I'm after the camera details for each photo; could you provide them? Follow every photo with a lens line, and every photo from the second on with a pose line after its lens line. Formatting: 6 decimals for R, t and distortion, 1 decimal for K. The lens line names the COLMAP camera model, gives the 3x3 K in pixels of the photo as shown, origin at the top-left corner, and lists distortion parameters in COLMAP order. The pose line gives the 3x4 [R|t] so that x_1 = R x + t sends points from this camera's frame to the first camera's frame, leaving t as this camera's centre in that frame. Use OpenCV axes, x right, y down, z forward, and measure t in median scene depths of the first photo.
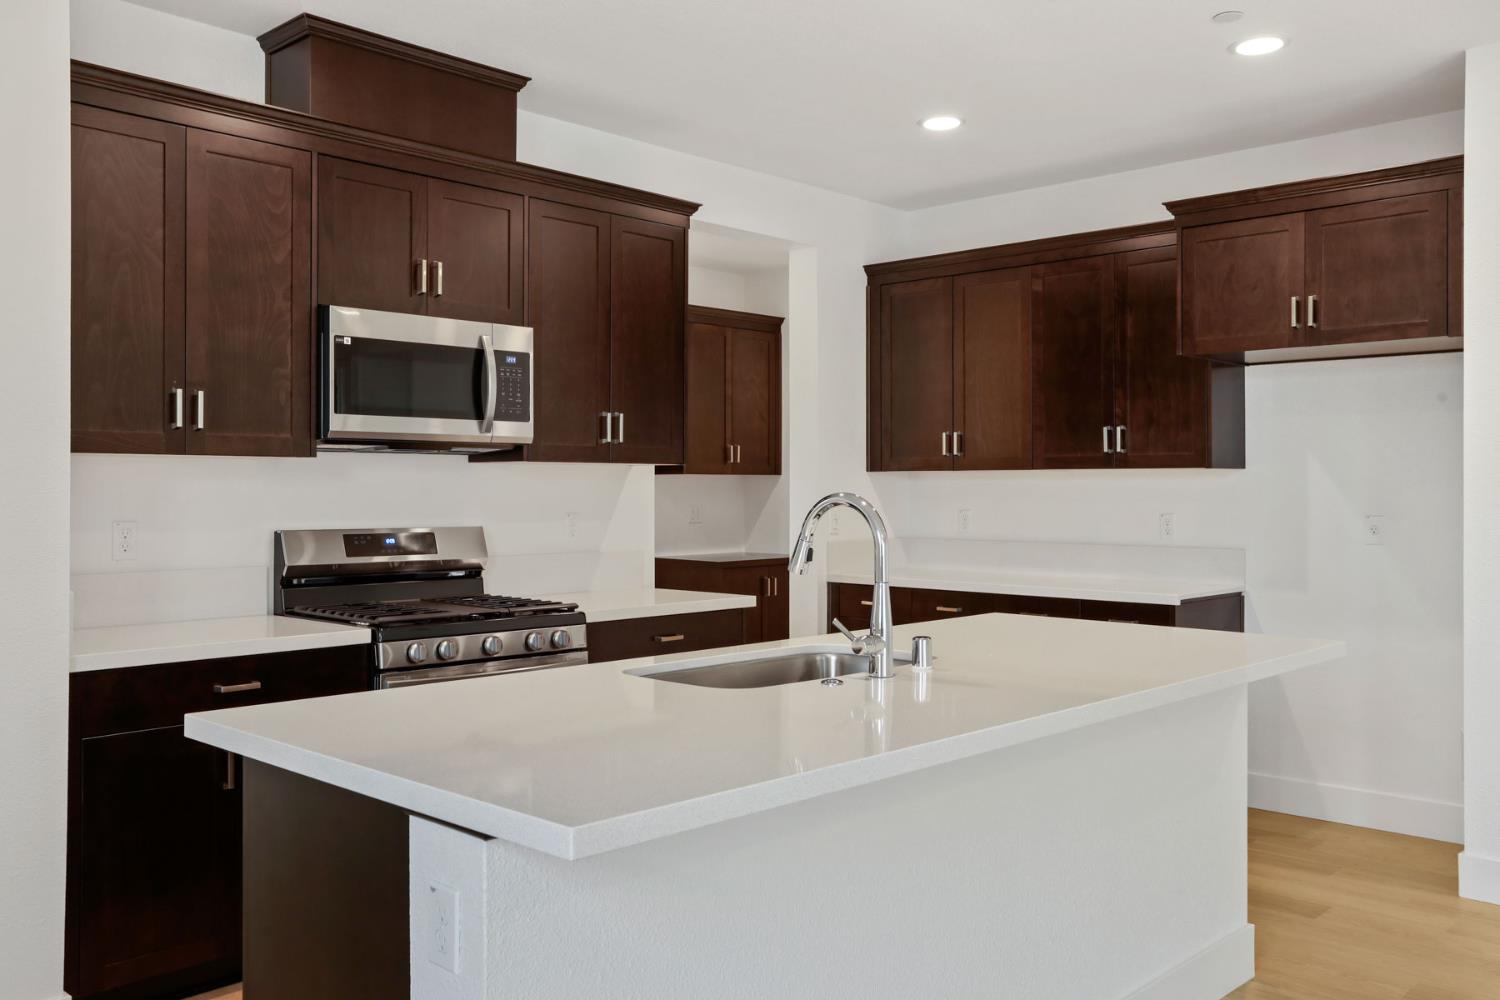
lens RADIAL K [[1272.4, 0, 751.5], [0, 1272.4, 488.8], [0, 0, 1]] dist [0.032369, 0.001721]
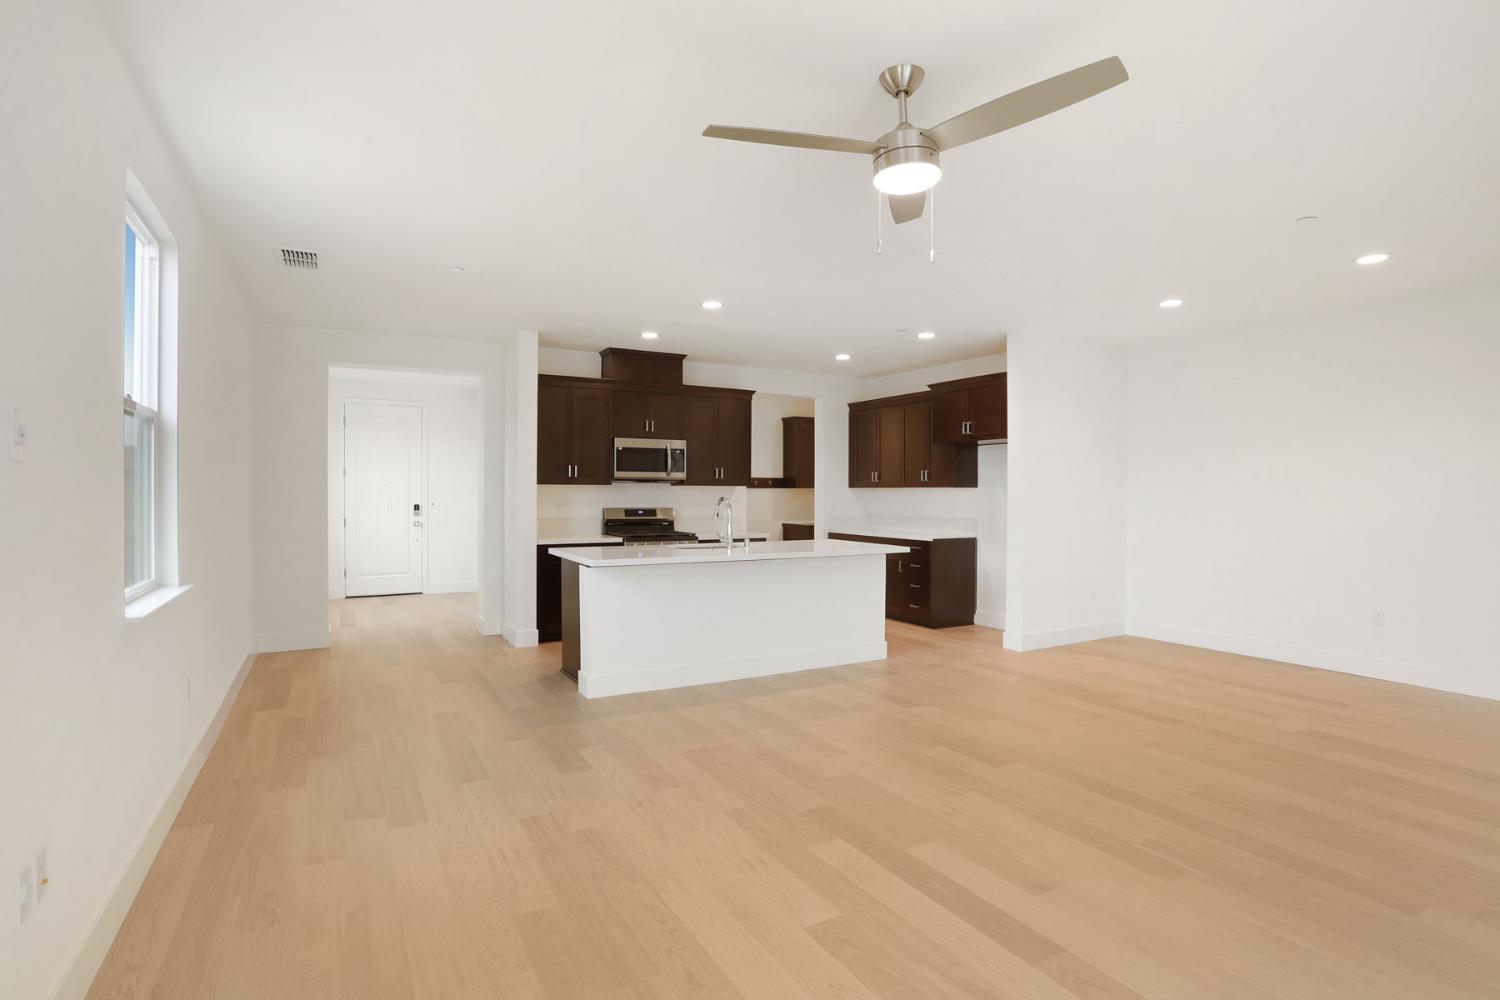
lens RADIAL K [[736.8, 0, 748.8], [0, 736.8, 503.3], [0, 0, 1]] dist [-0.001292, -0.000018]
pose [[0.956258, 0.007725, -0.292423, 0.488317], [-0.003788, 0.999894, 0.014027, -0.005424], [0.292500, -0.012306, 0.956186, -0.618091]]
